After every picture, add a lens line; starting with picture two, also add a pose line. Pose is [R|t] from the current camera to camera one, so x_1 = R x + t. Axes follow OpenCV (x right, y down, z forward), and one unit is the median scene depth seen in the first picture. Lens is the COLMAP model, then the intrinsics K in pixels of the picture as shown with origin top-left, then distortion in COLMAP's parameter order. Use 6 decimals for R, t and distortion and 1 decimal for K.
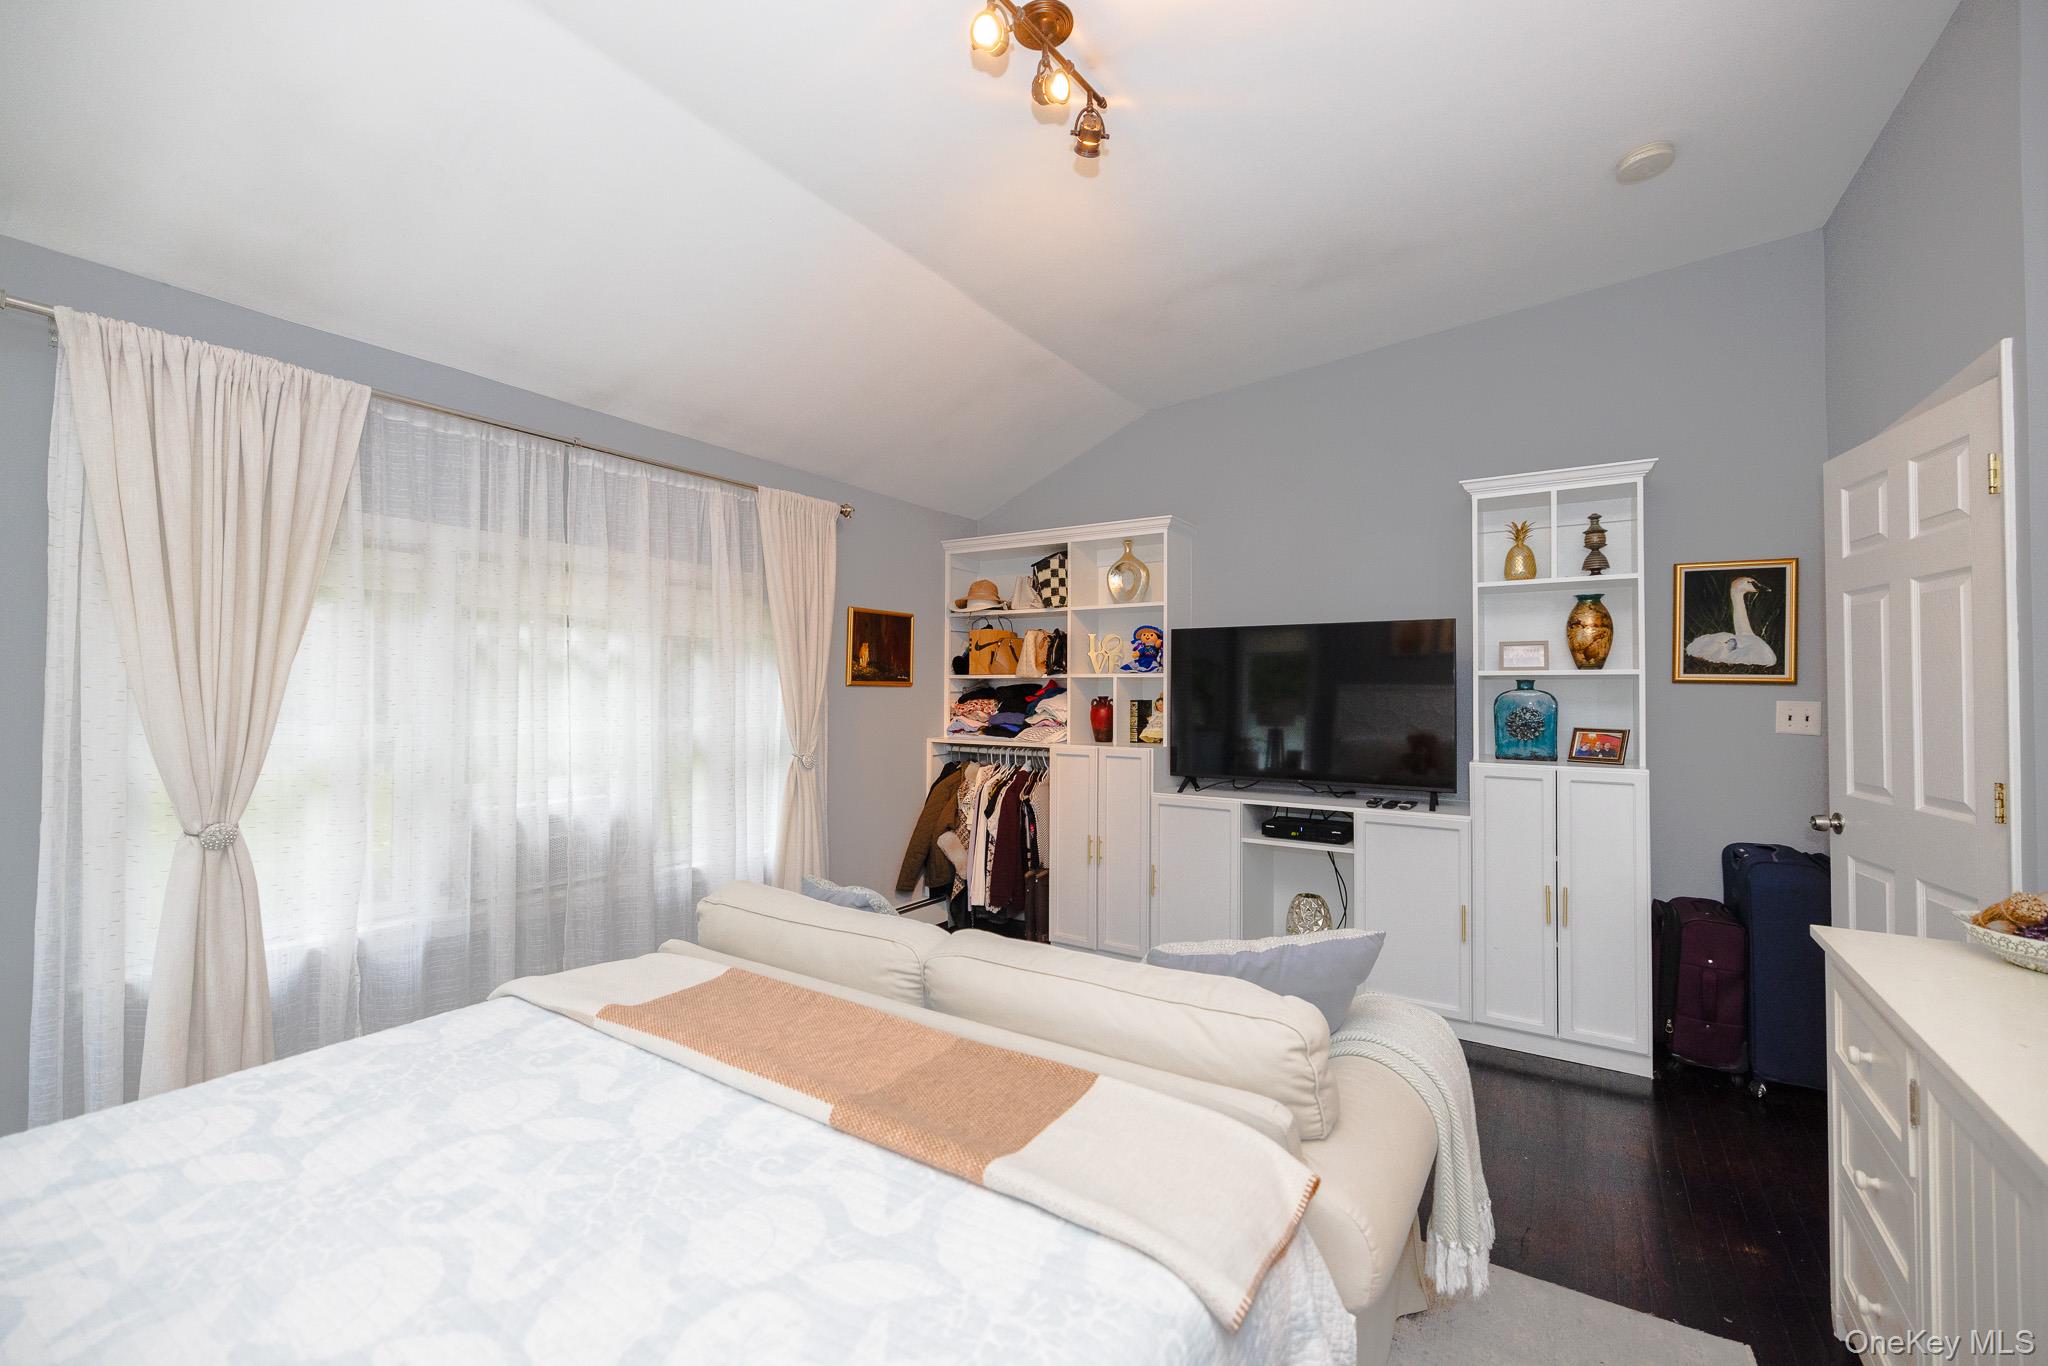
lens RADIAL K [[851.8, 0, 1014.2], [0, 851.8, 674.1], [0, 0, 1]] dist [0.000905, -0.000424]
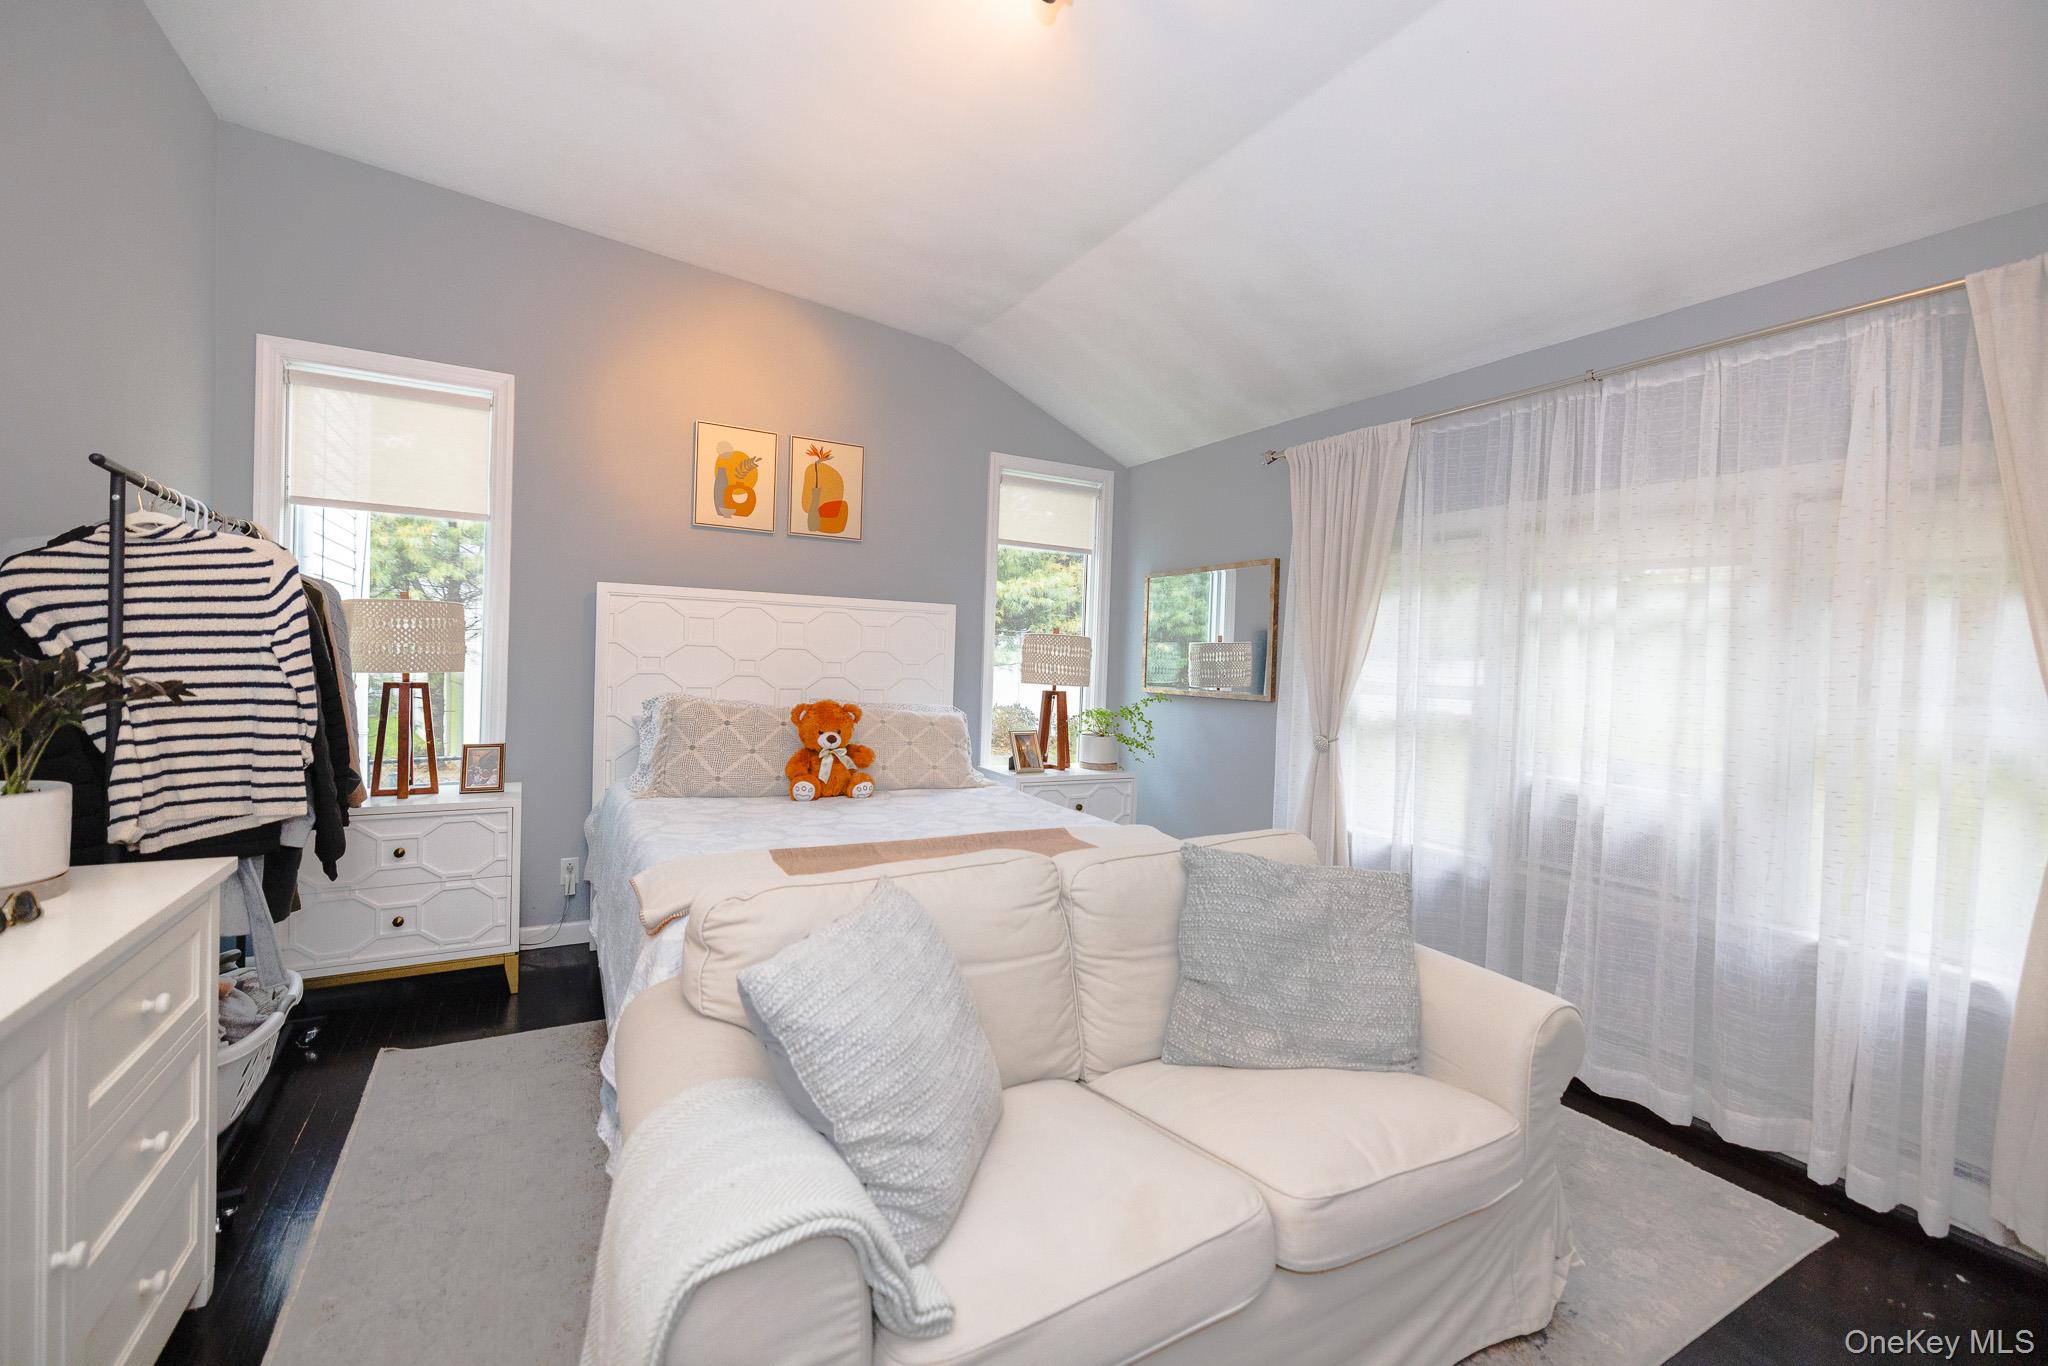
lens RADIAL K [[851.8, 0, 1014.2], [0, 851.8, 674.1], [0, 0, 1]] dist [0.000905, -0.000424]
pose [[-0.468395, -0.000456, -0.883519, 0.544356], [-0.017858, 0.999800, 0.008951, 0.039173], [0.883339, 0.019971, -0.468310, 0.892996]]
